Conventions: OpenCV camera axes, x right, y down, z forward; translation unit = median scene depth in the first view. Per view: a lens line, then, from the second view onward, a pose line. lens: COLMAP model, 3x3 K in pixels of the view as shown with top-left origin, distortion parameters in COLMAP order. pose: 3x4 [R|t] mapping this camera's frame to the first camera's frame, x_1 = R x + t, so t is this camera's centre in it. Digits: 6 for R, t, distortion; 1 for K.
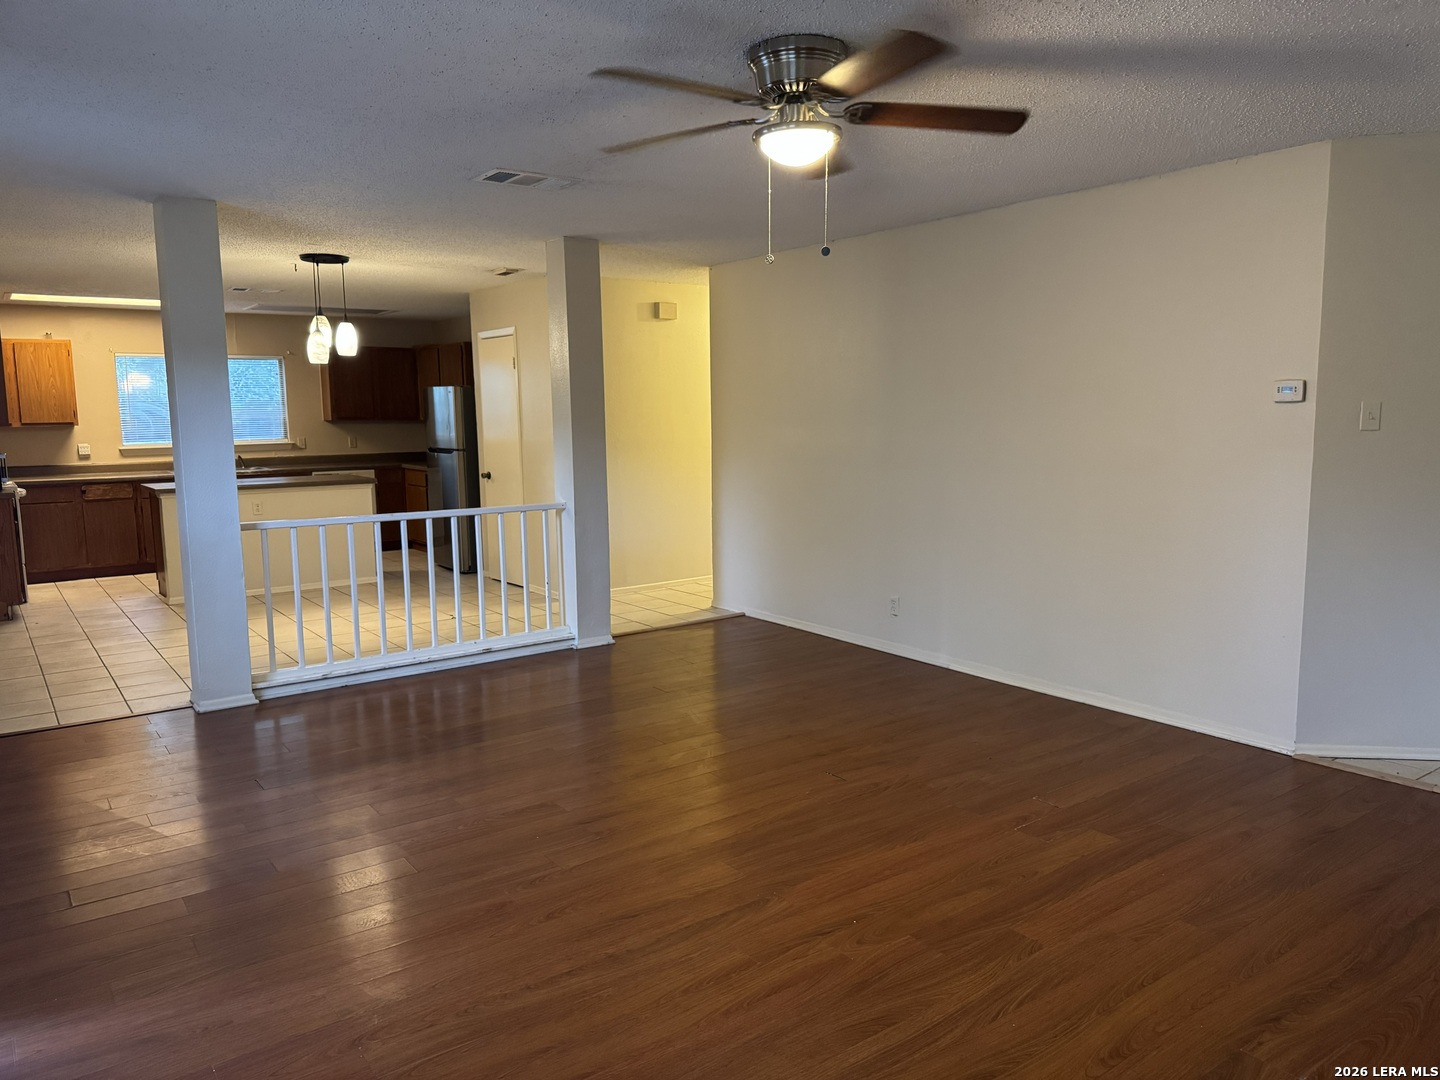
lens RADIAL K [[1021.6, 0, 720.0], [0, 1021.6, 540.0], [0, 0, 1]] dist [-0.002539, -0.002655]
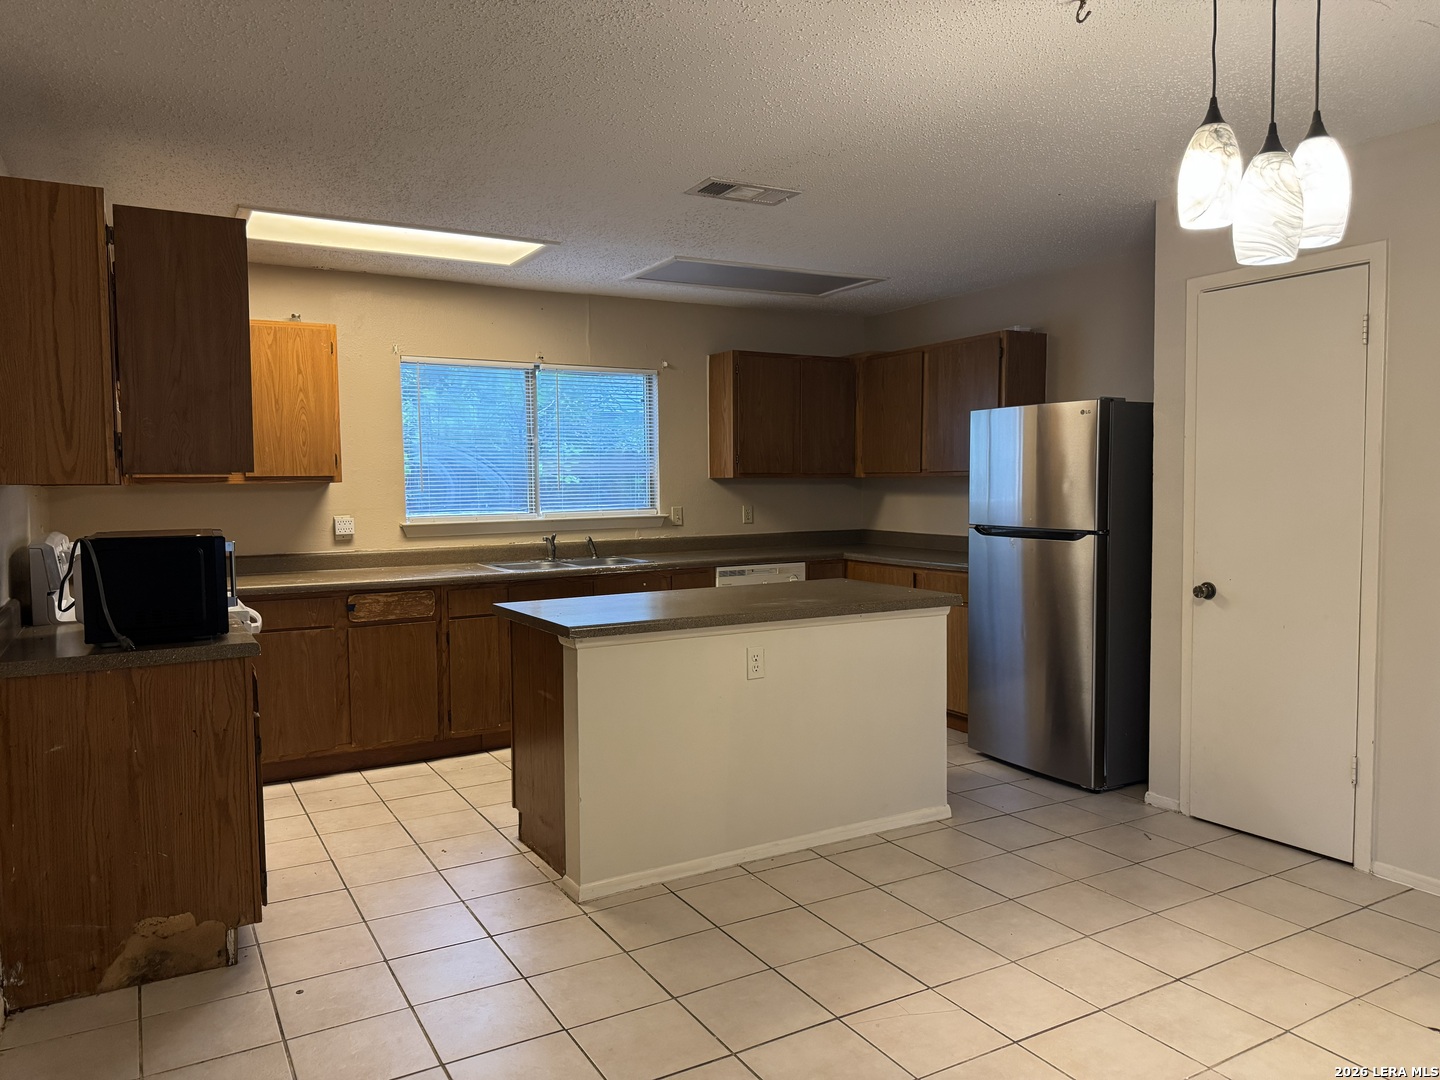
lens RADIAL K [[1002.8, 0, 706.5], [0, 1002.8, 540.0], [0, 0, 1]] dist [0.074109, -0.108514]
pose [[0.992460, 0.008113, -0.122297, -0.374134], [-0.016505, 0.997565, -0.067760, -0.048847], [0.121449, 0.069268, 0.990178, 0.498697]]
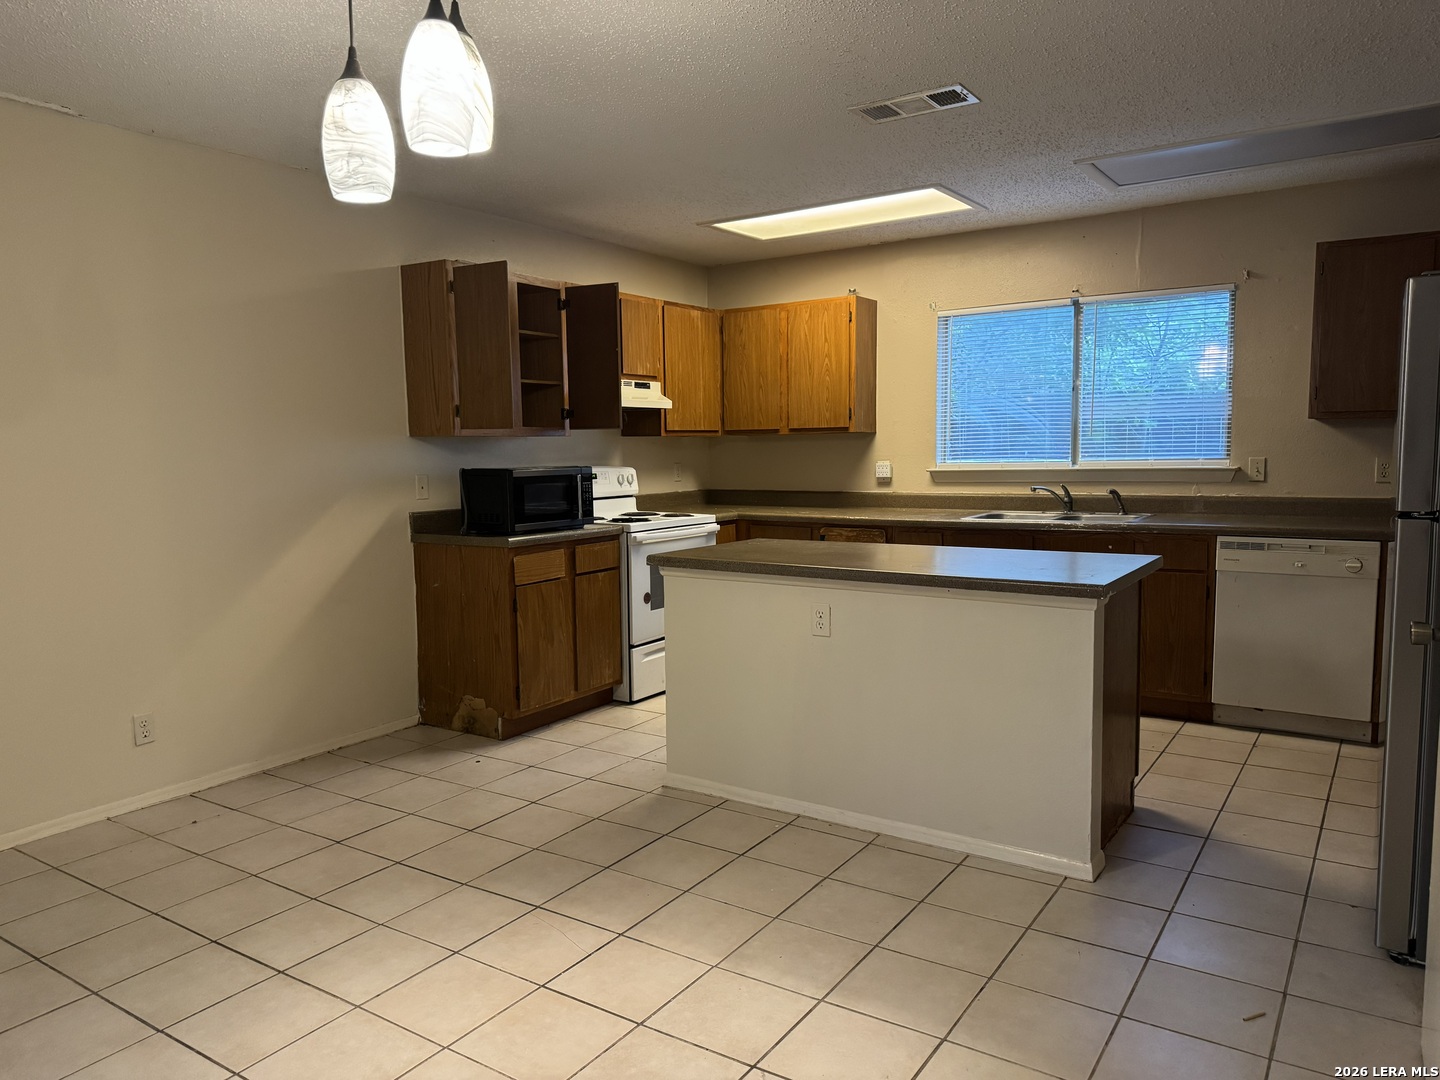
lens RADIAL K [[1002.8, 0, 706.5], [0, 1002.8, 540.0], [0, 0, 1]] dist [0.074109, -0.108514]
pose [[0.332200, 0.099041, -0.937995, -0.070048], [-0.104910, 0.992181, 0.067608, -0.078950], [0.937356, 0.075946, 0.339993, 0.713789]]
